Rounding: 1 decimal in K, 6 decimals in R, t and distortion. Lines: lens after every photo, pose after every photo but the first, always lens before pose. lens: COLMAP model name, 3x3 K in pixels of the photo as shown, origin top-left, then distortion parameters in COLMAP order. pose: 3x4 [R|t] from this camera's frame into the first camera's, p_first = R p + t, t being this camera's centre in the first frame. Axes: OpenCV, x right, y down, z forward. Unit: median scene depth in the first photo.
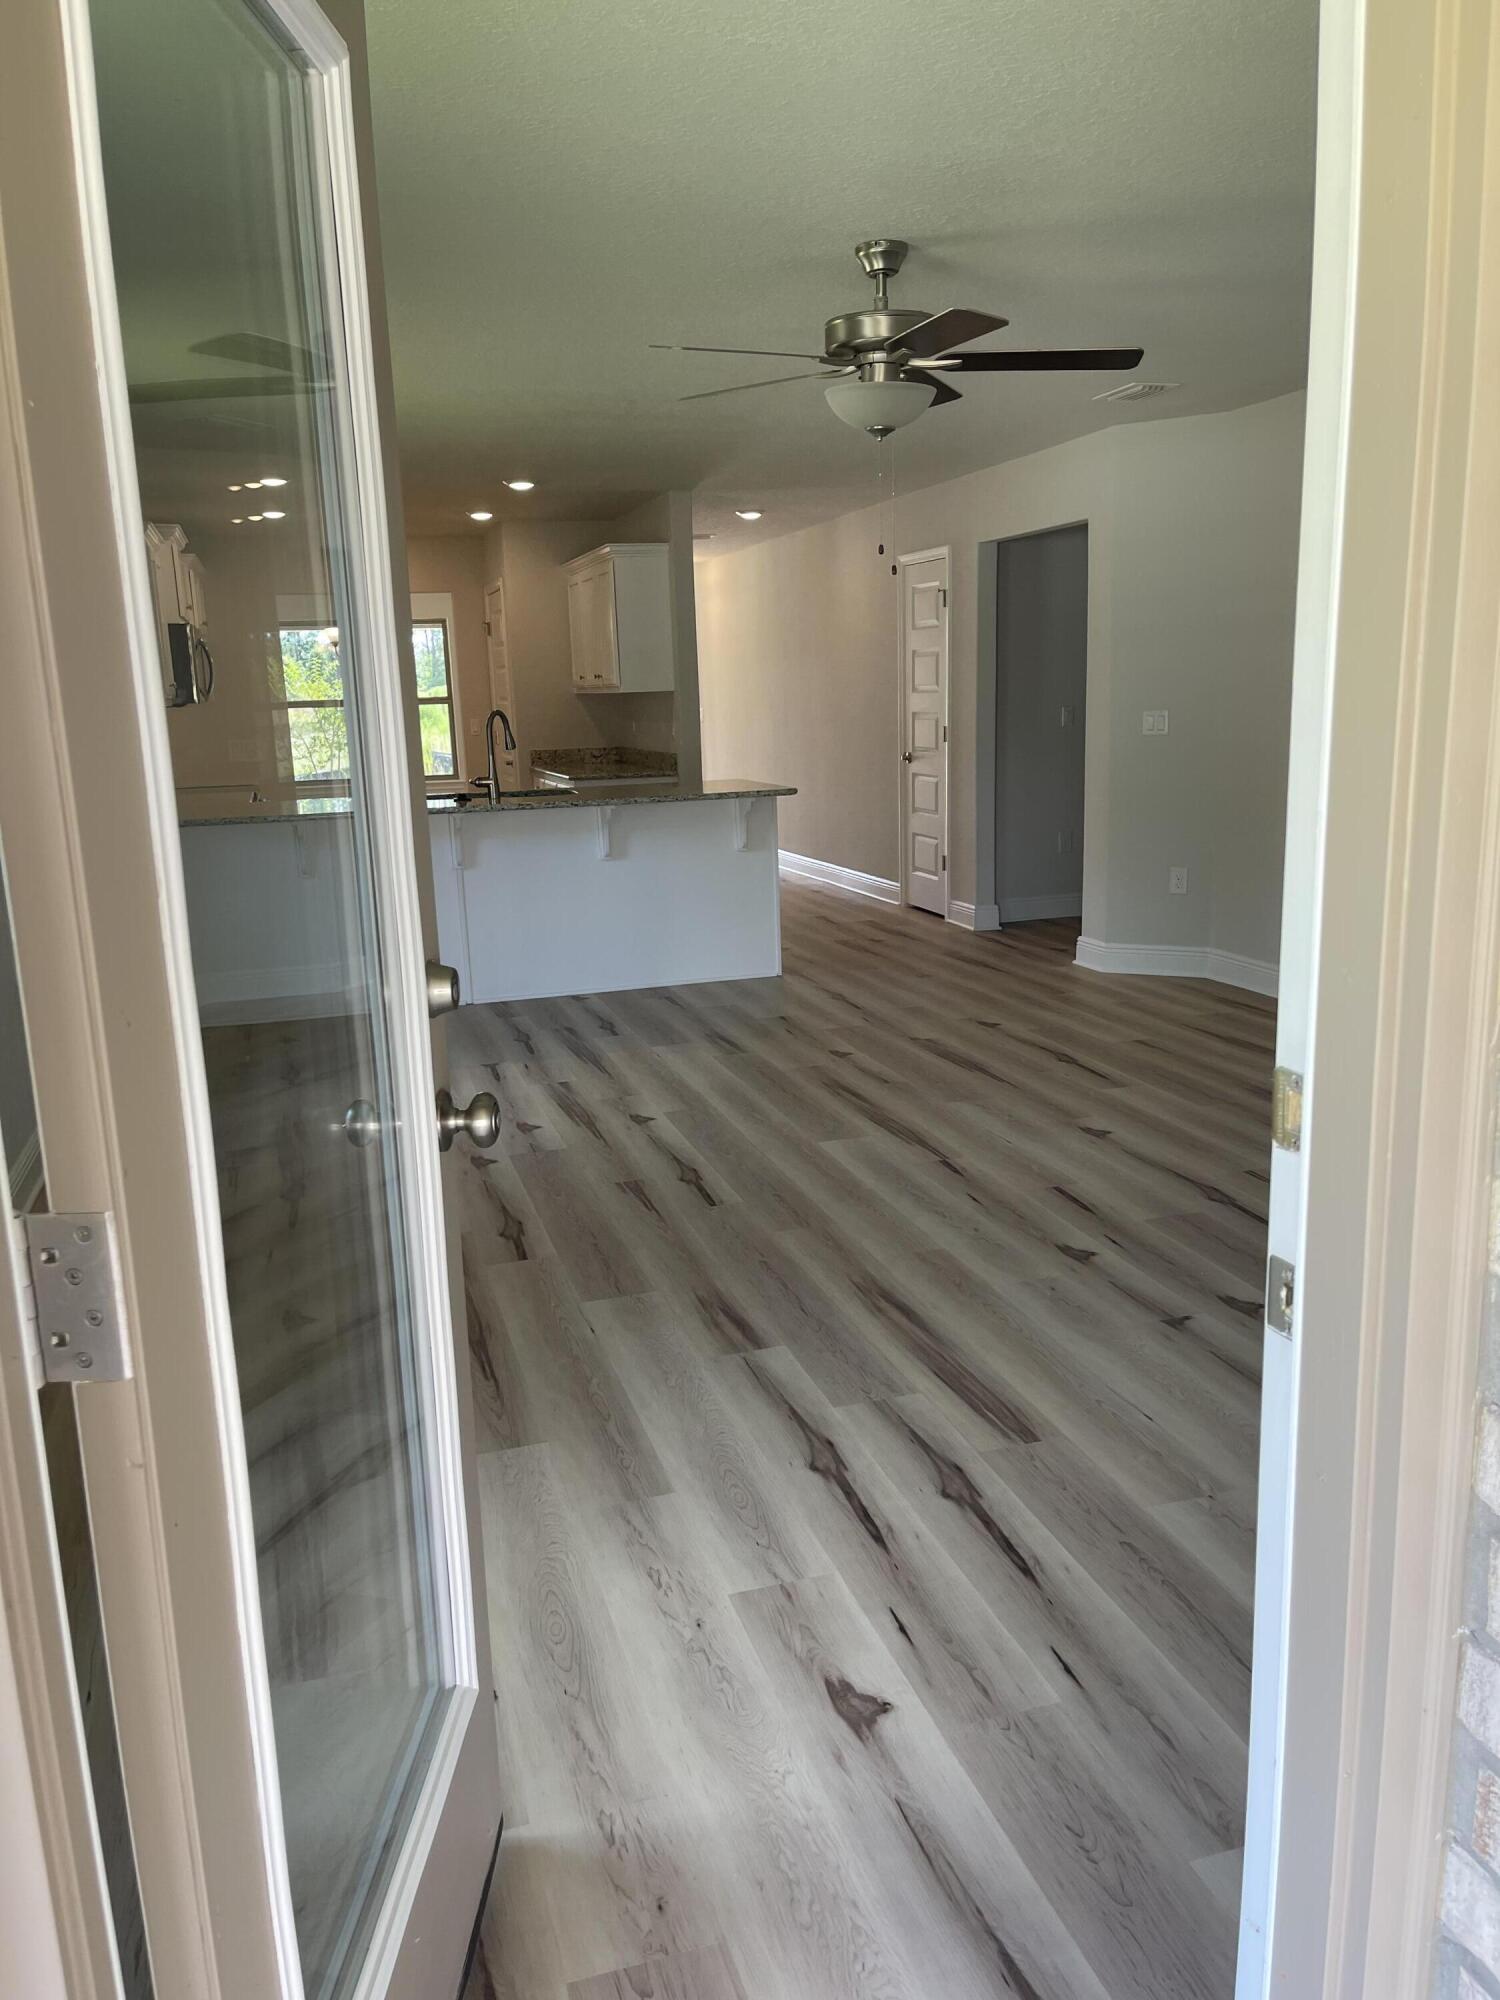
lens RADIAL K [[1510.0, 0, 743.0], [0, 1510.0, 1014.9], [0, 0, 1]] dist [0.088504, -0.125098]
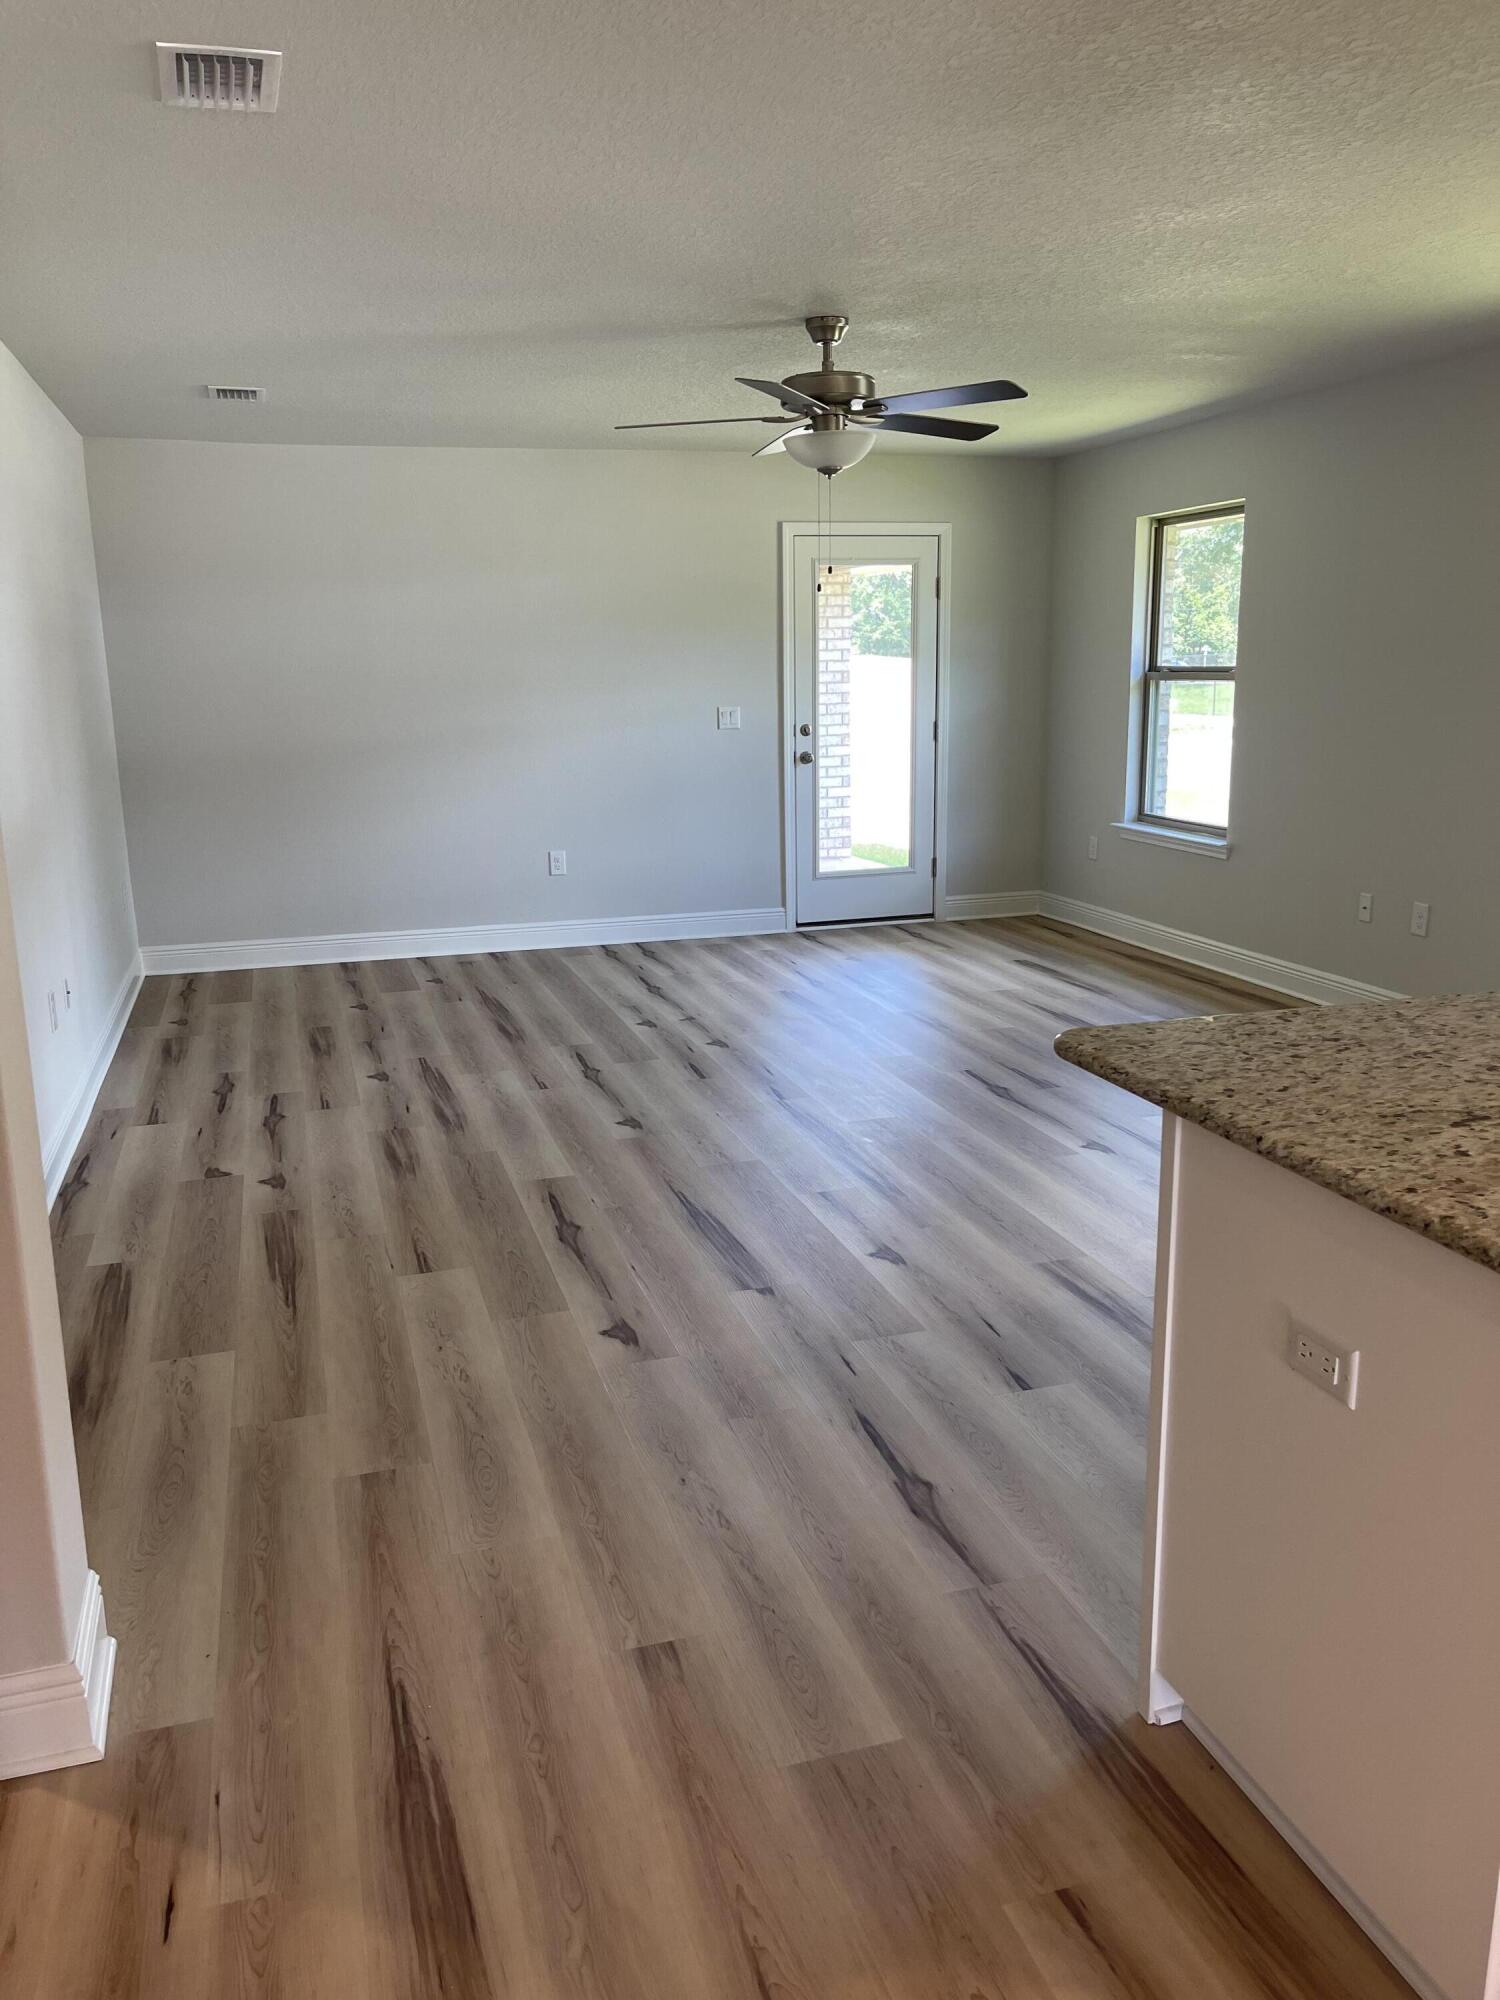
lens RADIAL K [[1510.0, 0, 743.0], [0, 1510.0, 1014.9], [0, 0, 1]] dist [0.088504, -0.125098]
pose [[-0.998744, 0.049885, 0.004621, 0.177083], [0.047007, 0.901210, 0.430826, -0.524472], [0.017327, 0.430502, -0.902423, 2.304128]]
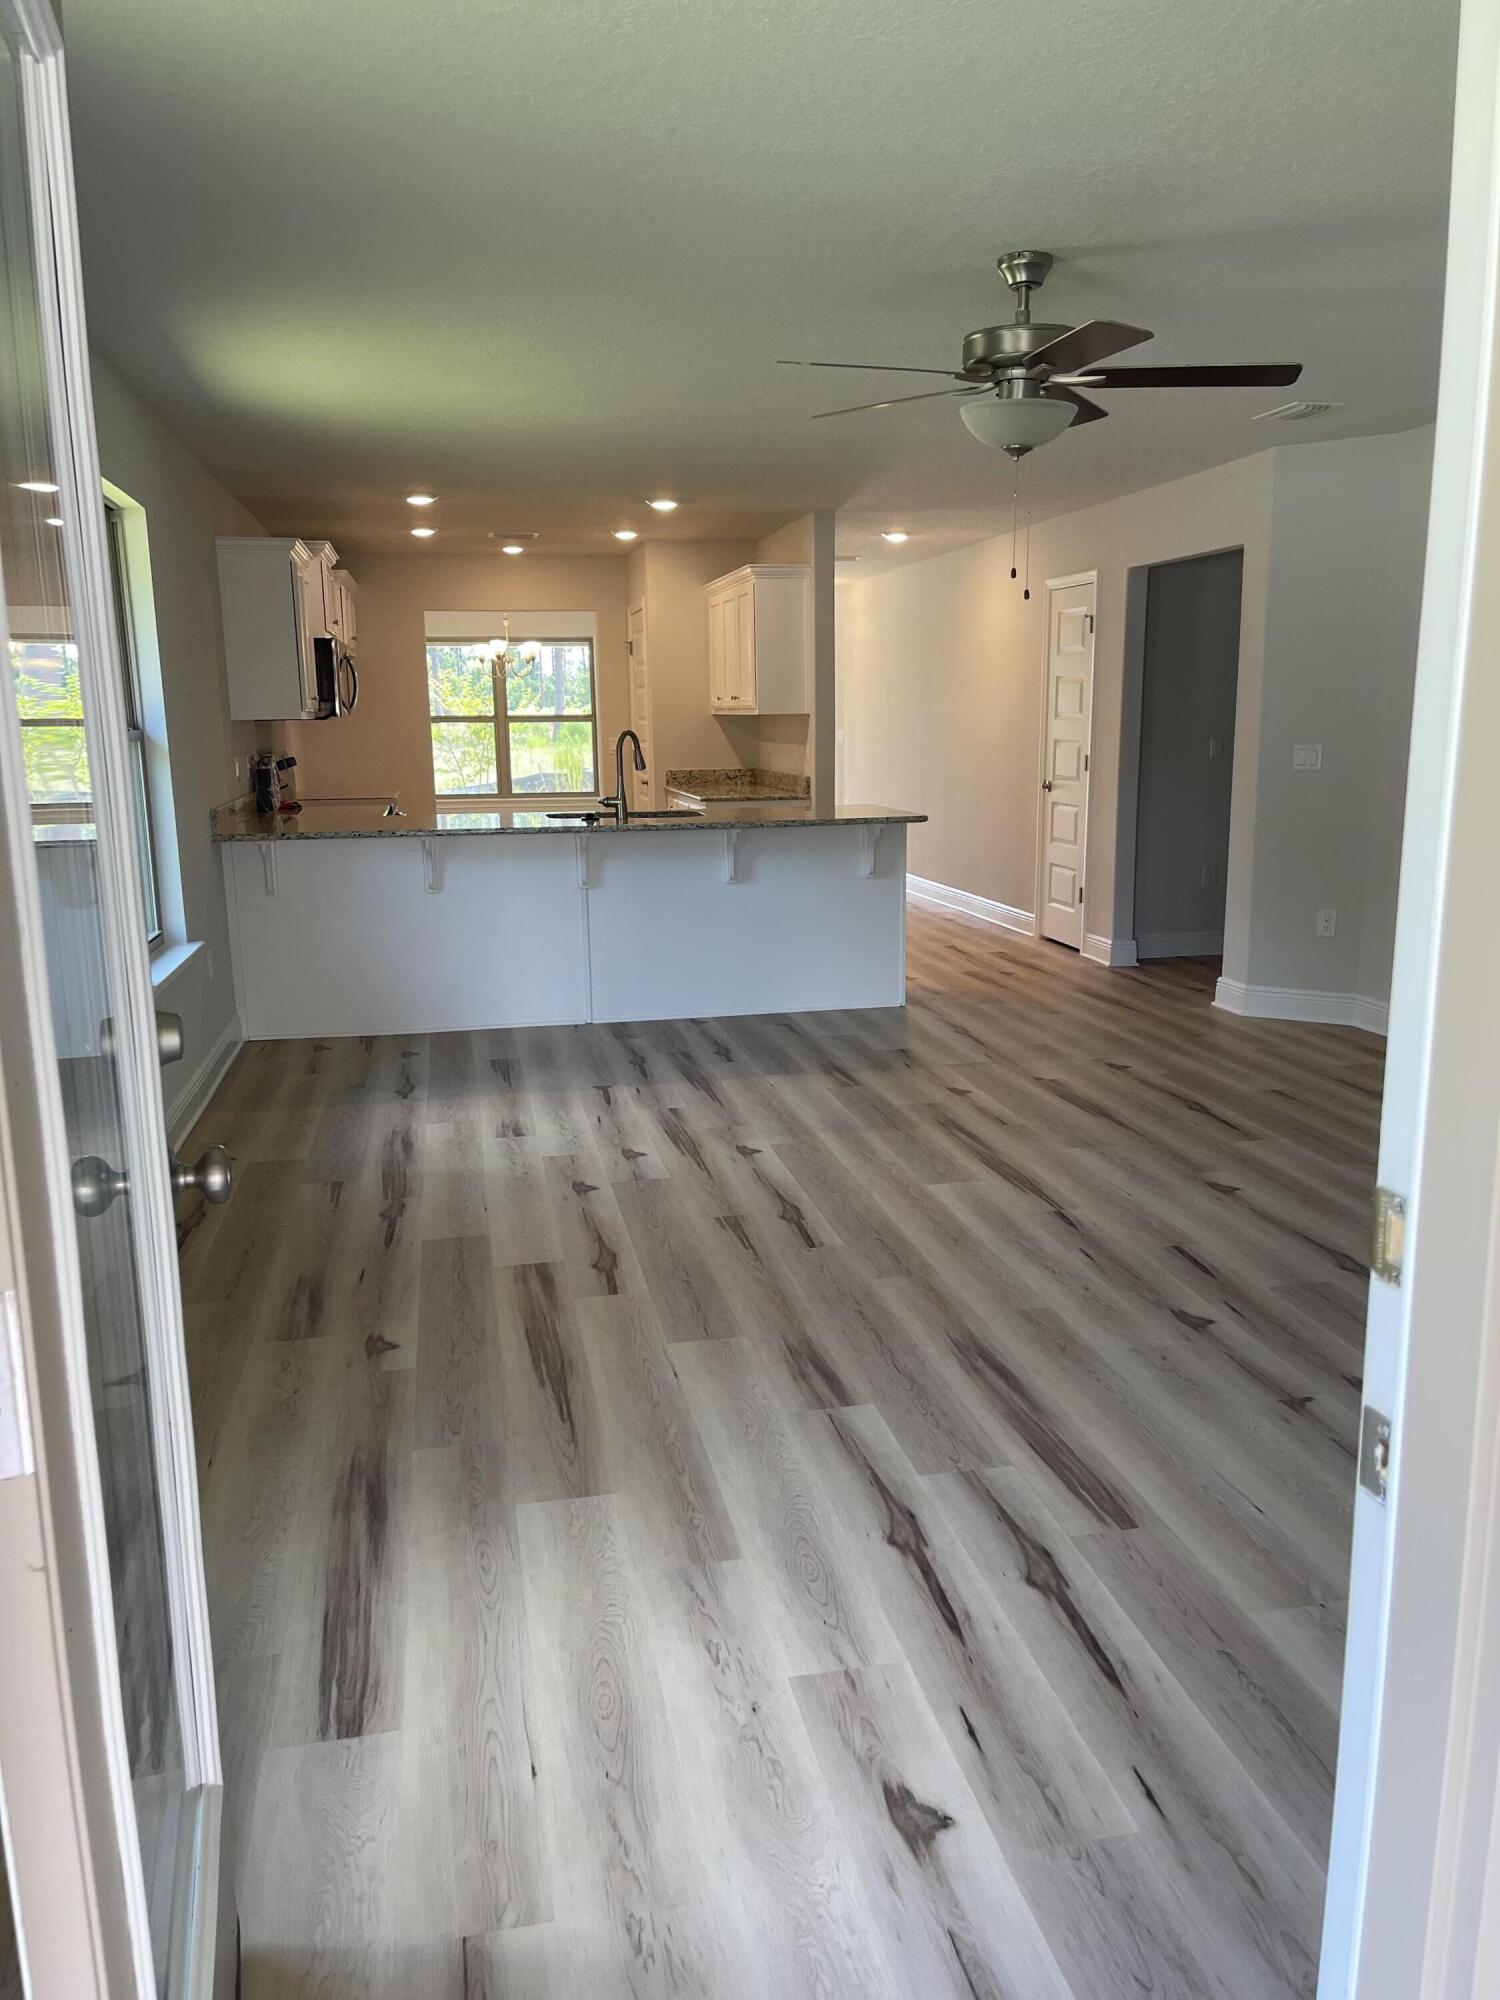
lens RADIAL K [[1506.0, 0, 754.2], [0, 1506.0, 1021.5], [0, 0, 1]] dist [0.088705, -0.105264]
pose [[0.995674, 0.038169, -0.084716, 0.020694], [-0.038879, 0.999221, -0.006750, -0.010727], [0.084393, 0.010014, 0.996382, 0.035068]]
